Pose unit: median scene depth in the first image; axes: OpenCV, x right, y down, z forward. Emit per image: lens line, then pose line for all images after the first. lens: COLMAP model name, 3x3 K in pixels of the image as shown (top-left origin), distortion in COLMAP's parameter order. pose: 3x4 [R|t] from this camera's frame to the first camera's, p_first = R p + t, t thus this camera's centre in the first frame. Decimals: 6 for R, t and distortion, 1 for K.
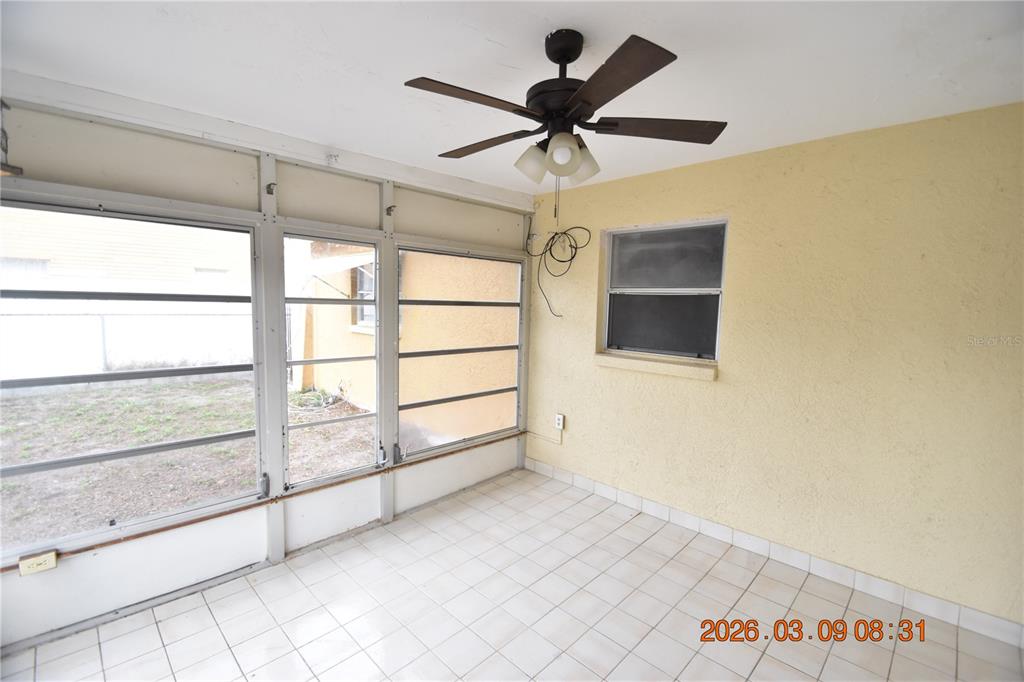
lens RADIAL K [[451.6, 0, 513.7], [0, 451.6, 344.1], [0, 0, 1]] dist [-0.003838, -0.001529]
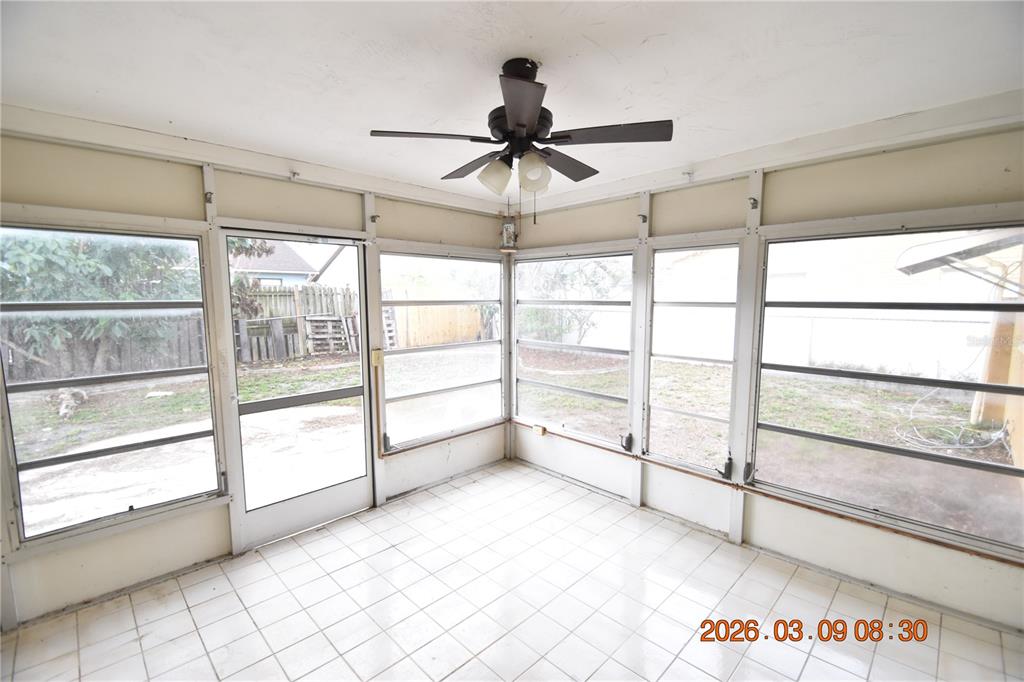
lens RADIAL K [[451.6, 0, 514.4], [0, 451.6, 343.1], [0, 0, 1]] dist [-0.003838, -0.001529]
pose [[-0.007650, 0.076311, -0.997055, 0.620518], [-0.091928, 0.992808, 0.076691, -0.040981], [0.995736, 0.092244, -0.000580, 0.520402]]
